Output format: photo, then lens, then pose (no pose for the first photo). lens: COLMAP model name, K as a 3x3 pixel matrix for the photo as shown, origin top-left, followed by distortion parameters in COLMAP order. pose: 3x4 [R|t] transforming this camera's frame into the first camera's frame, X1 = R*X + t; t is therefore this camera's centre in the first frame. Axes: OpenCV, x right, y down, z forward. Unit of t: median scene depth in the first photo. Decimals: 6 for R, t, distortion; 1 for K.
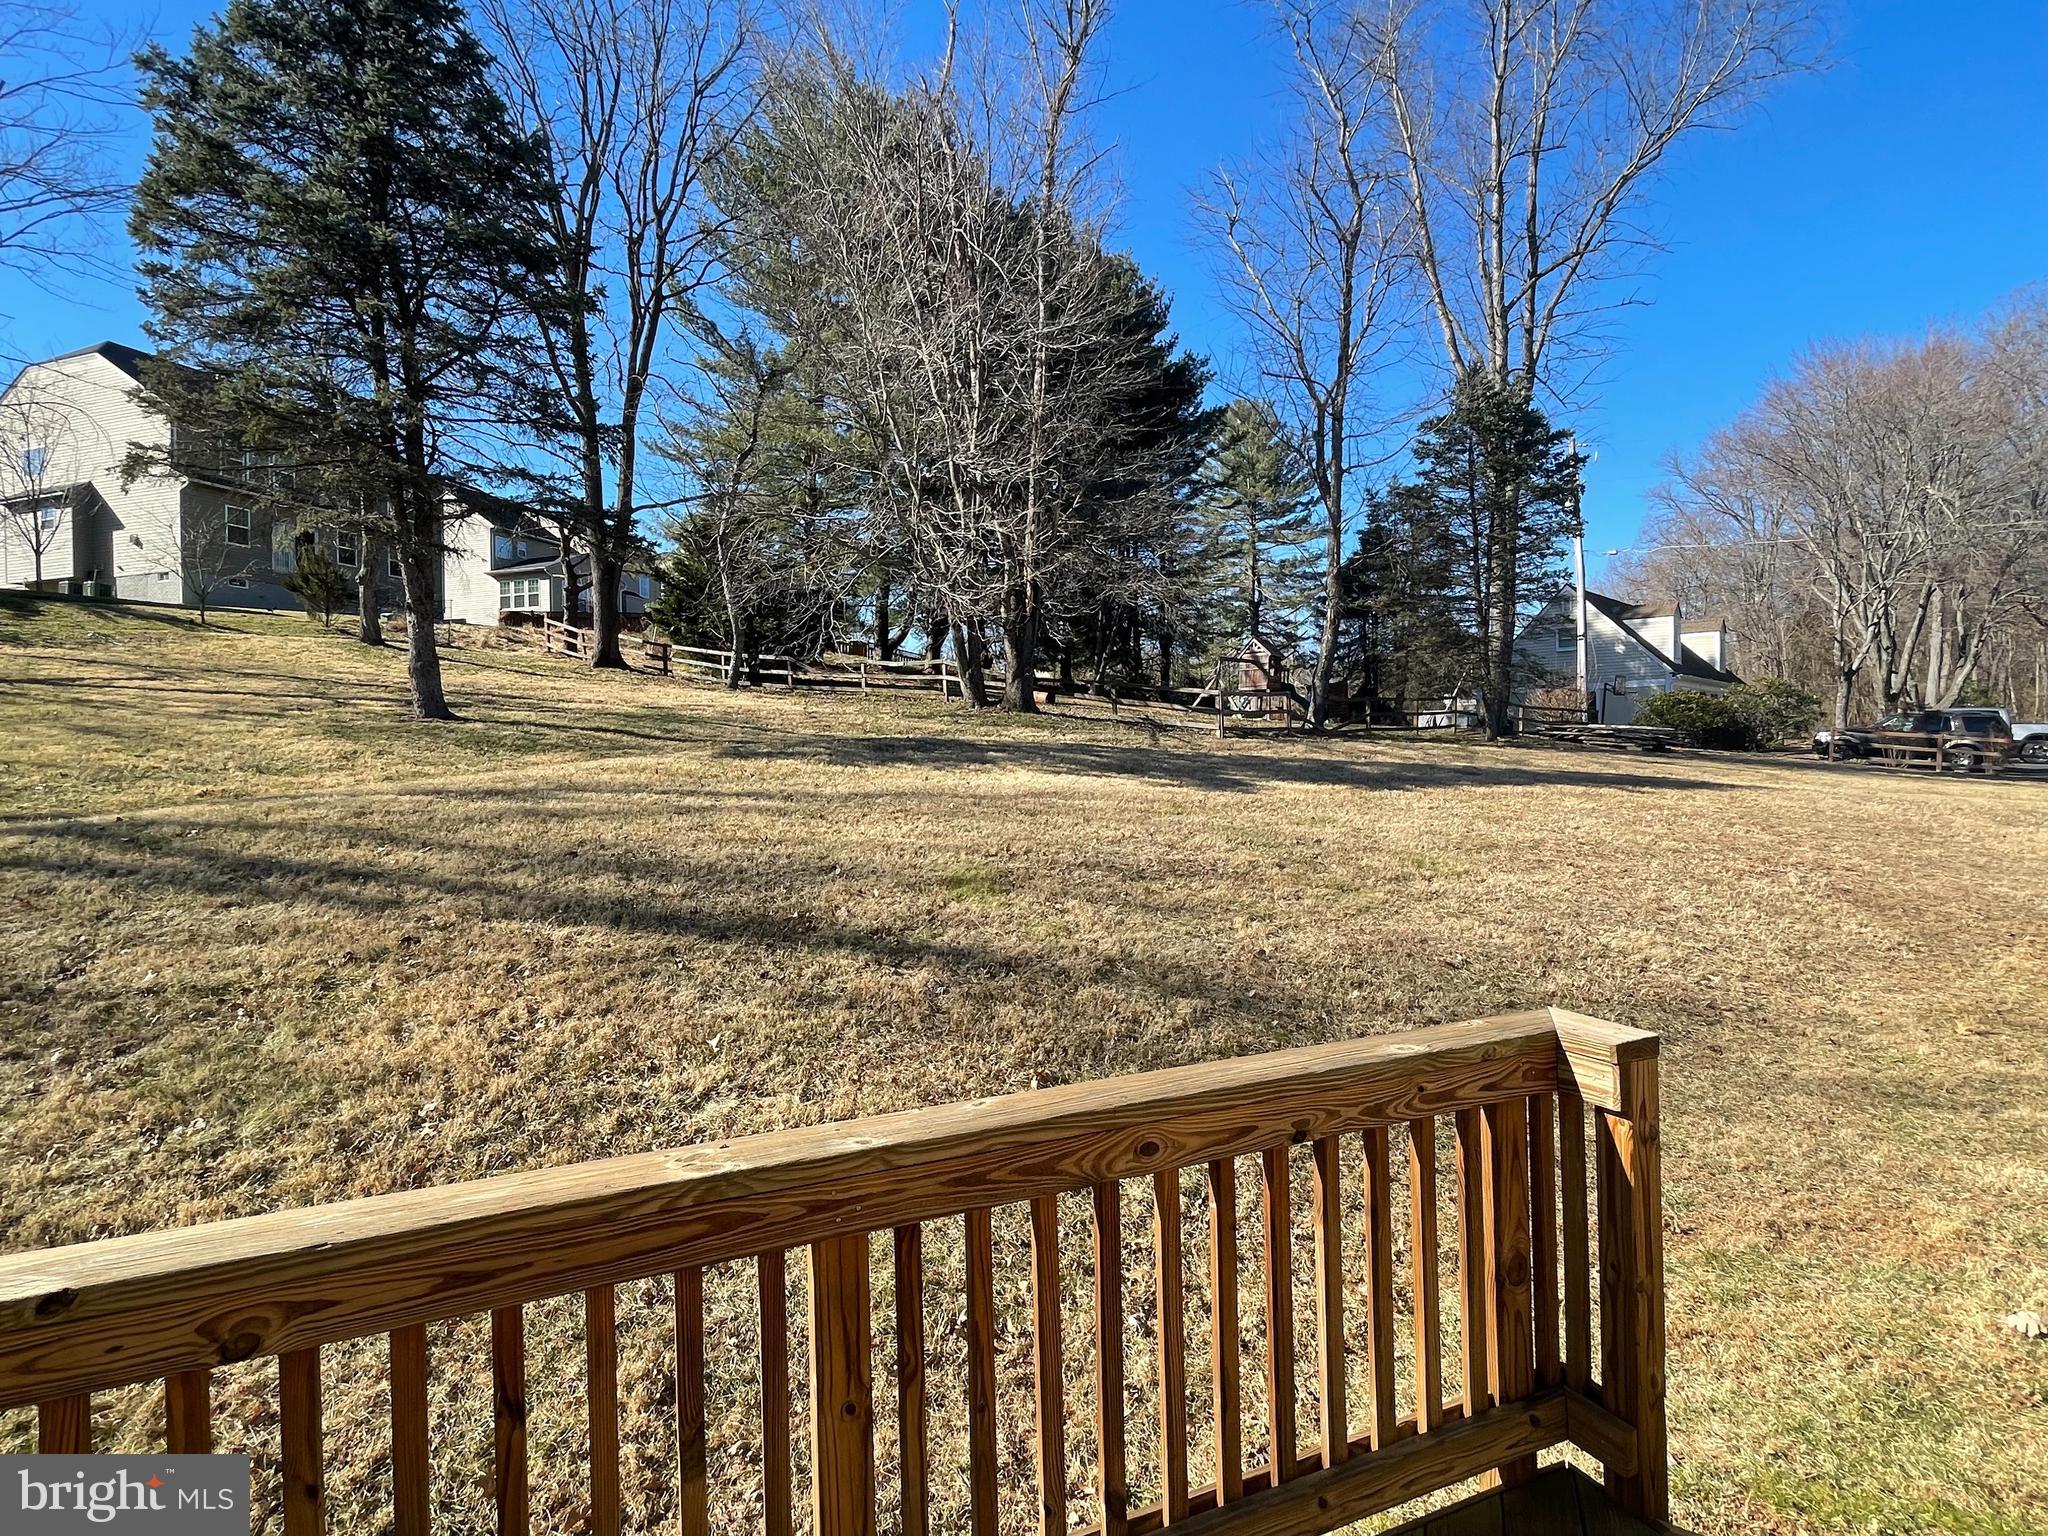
lens RADIAL K [[1027.6, 0, 1024.0], [0, 1027.6, 768.0], [0, 0, 1]] dist [0.003616, -0.000030]
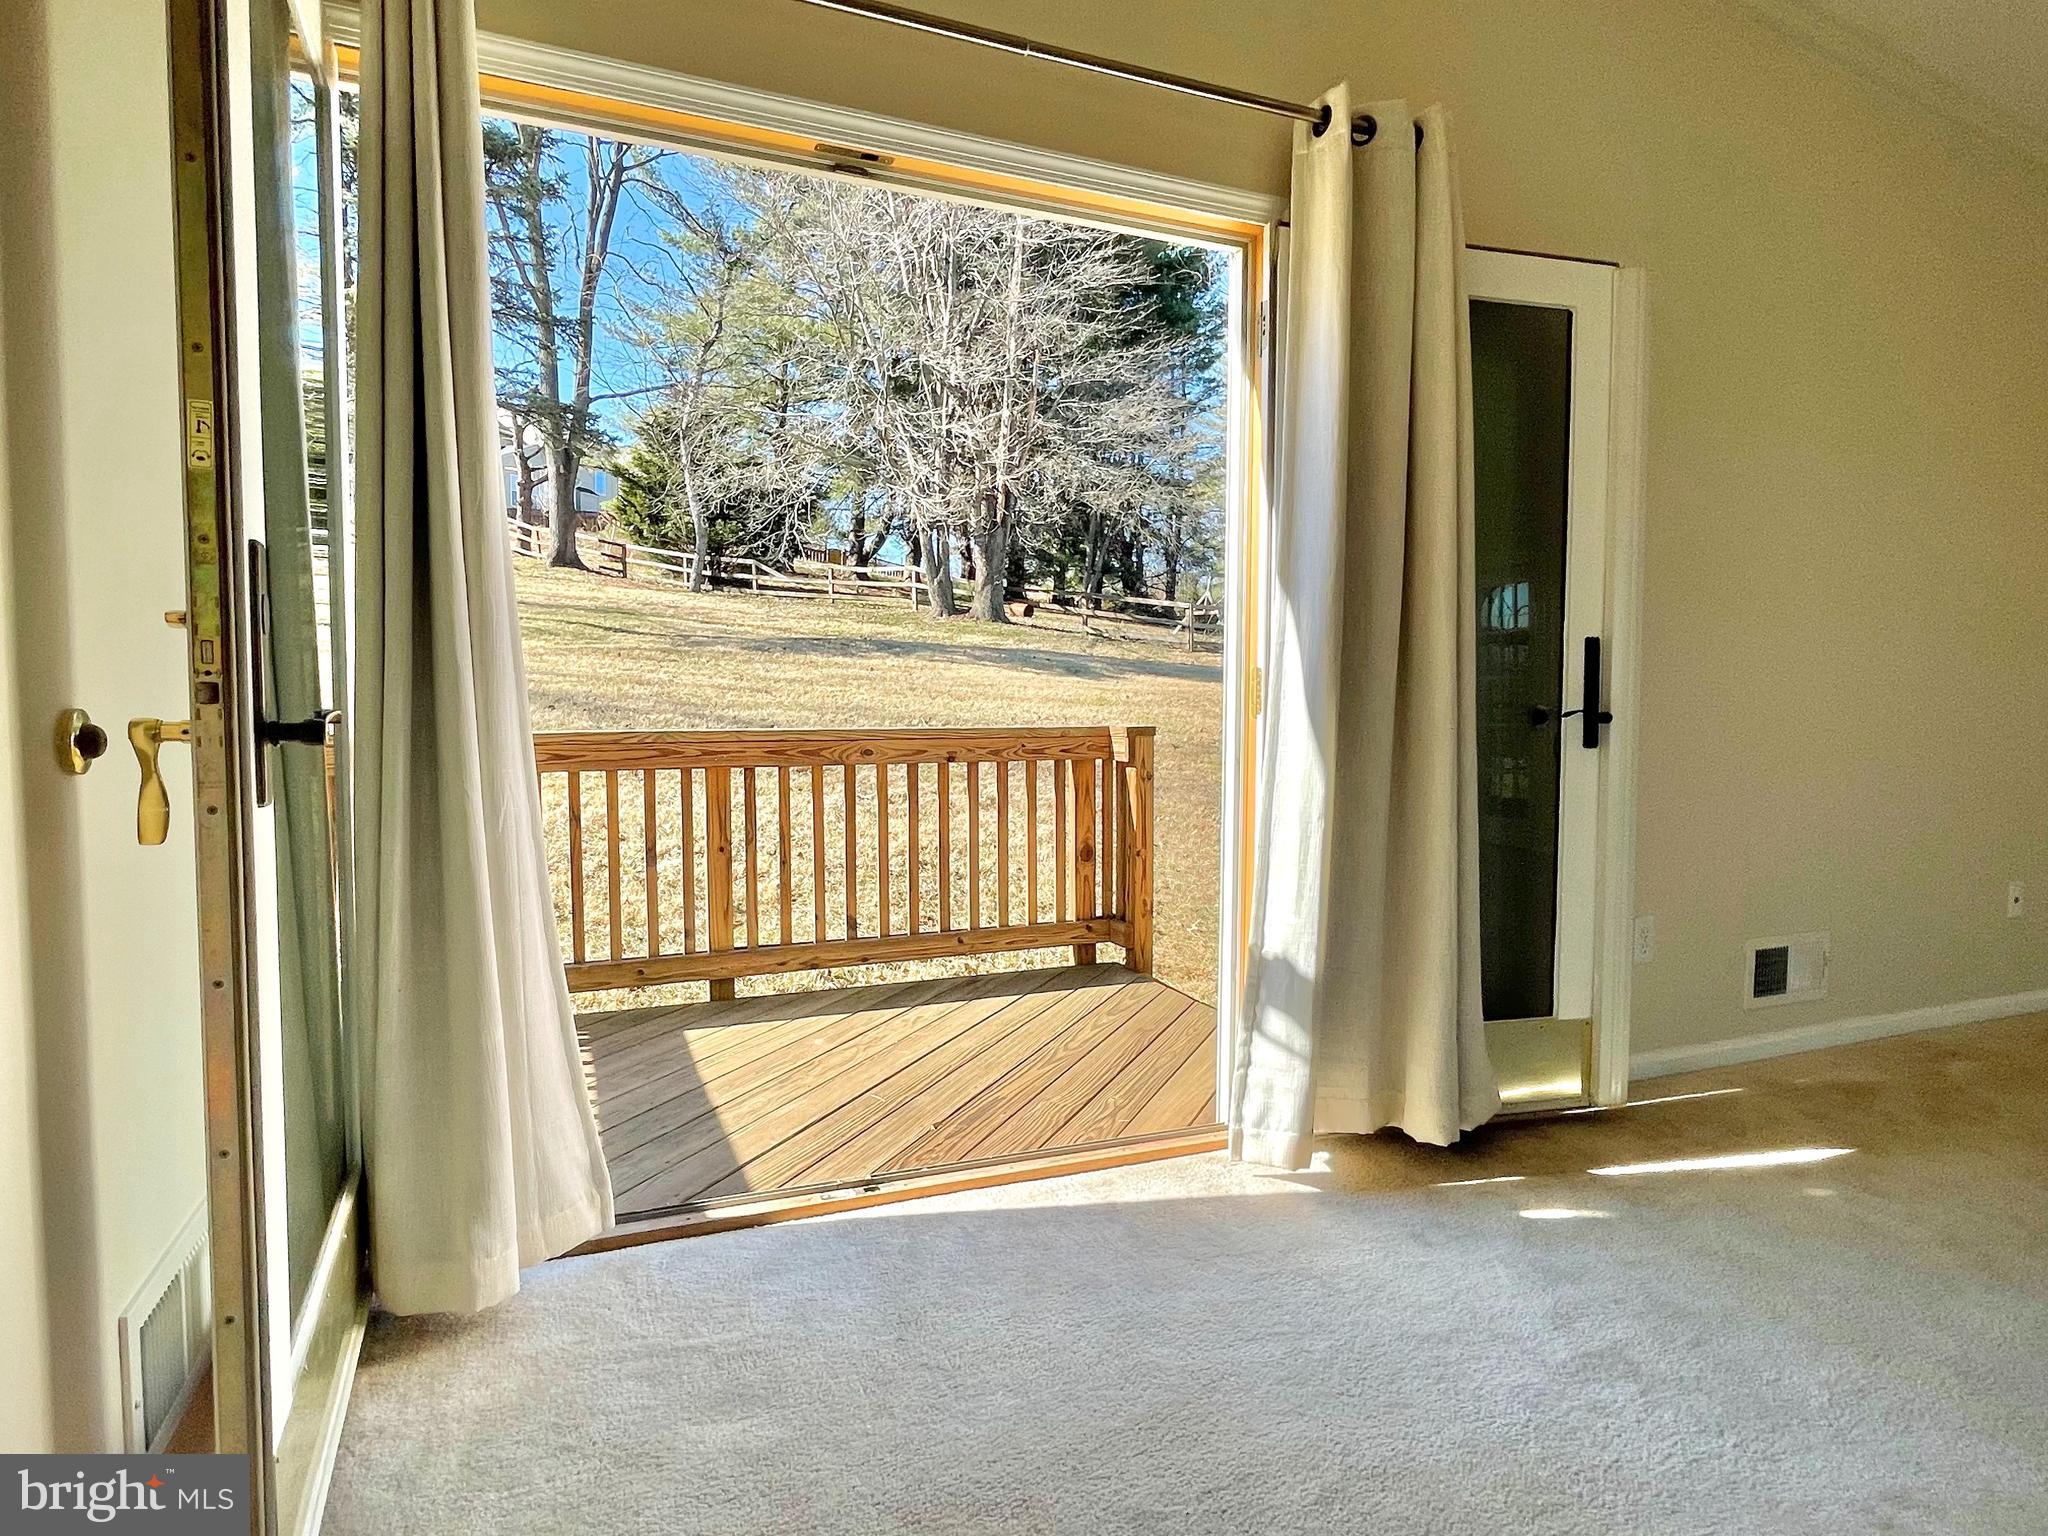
lens RADIAL K [[1144.3, 0, 1024.0], [0, 1144.3, 768.0], [0, 0, 1]] dist [-0.003208, -0.001313]
pose [[0.999720, 0.023503, 0.002737, 0.024737], [-0.023626, 0.997869, 0.060818, 0.014374], [-0.001302, -0.060866, 0.998145, -0.076326]]
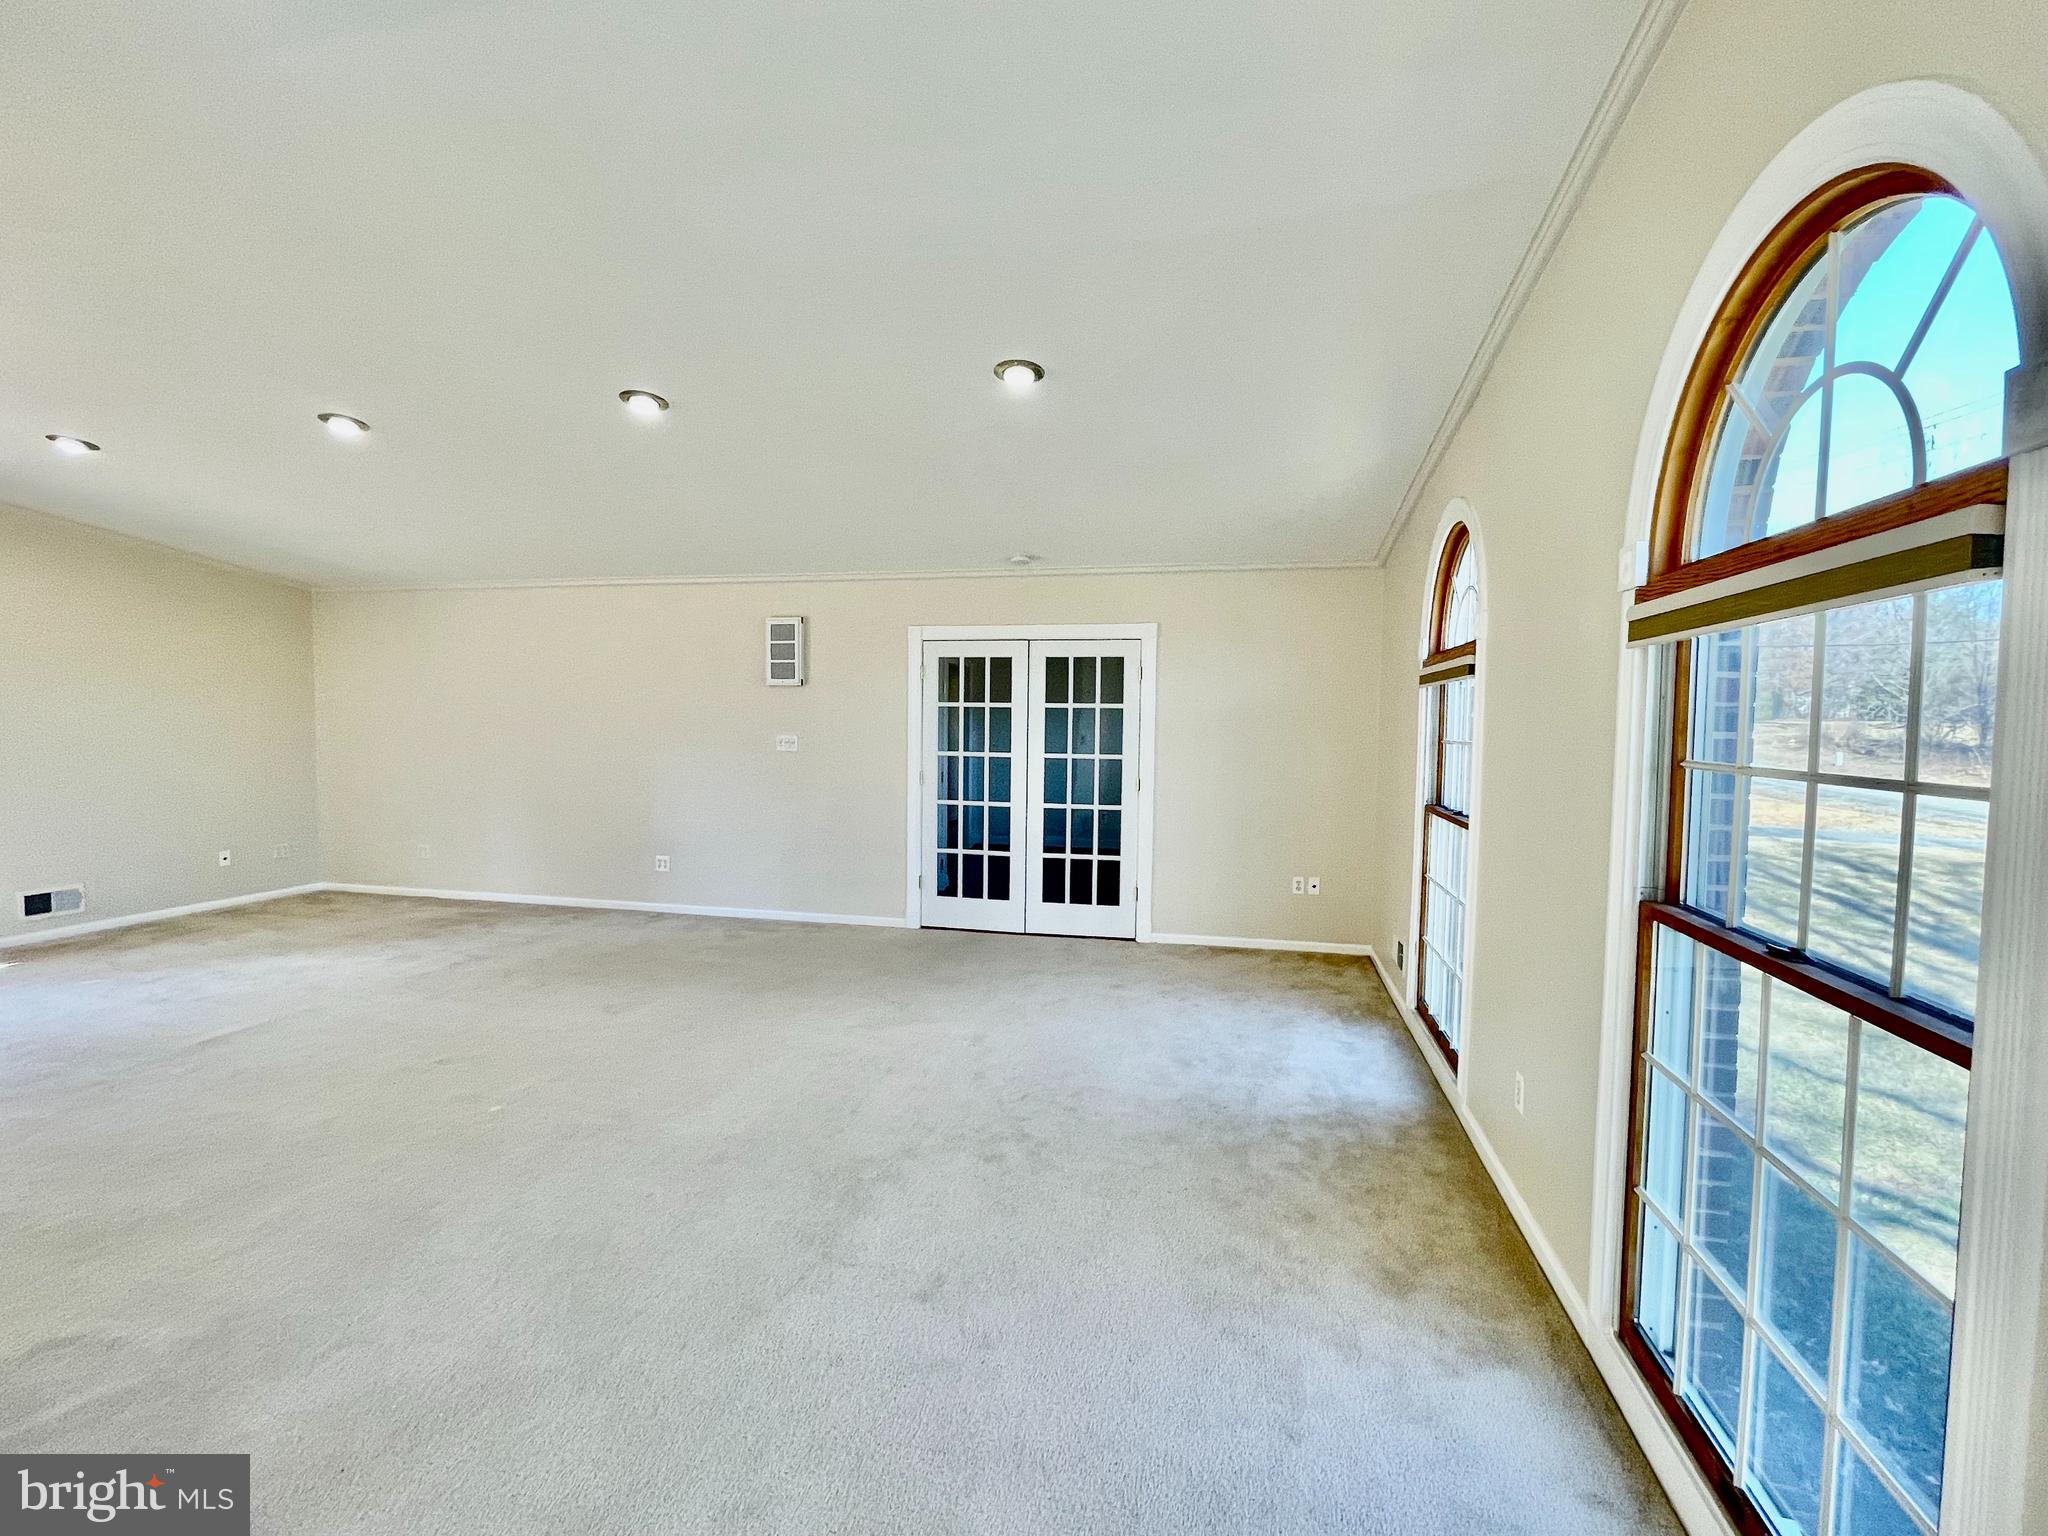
lens RADIAL K [[922.1, 0, 1024.0], [0, 922.1, 768.0], [0, 0, 1]] dist [-0.000227, 0.000252]
pose [[0.577485, -0.021220, 0.816125, 0.054791], [-0.015388, 0.999202, 0.036869, -0.001136], [-0.816256, -0.033851, 0.576698, -0.252002]]
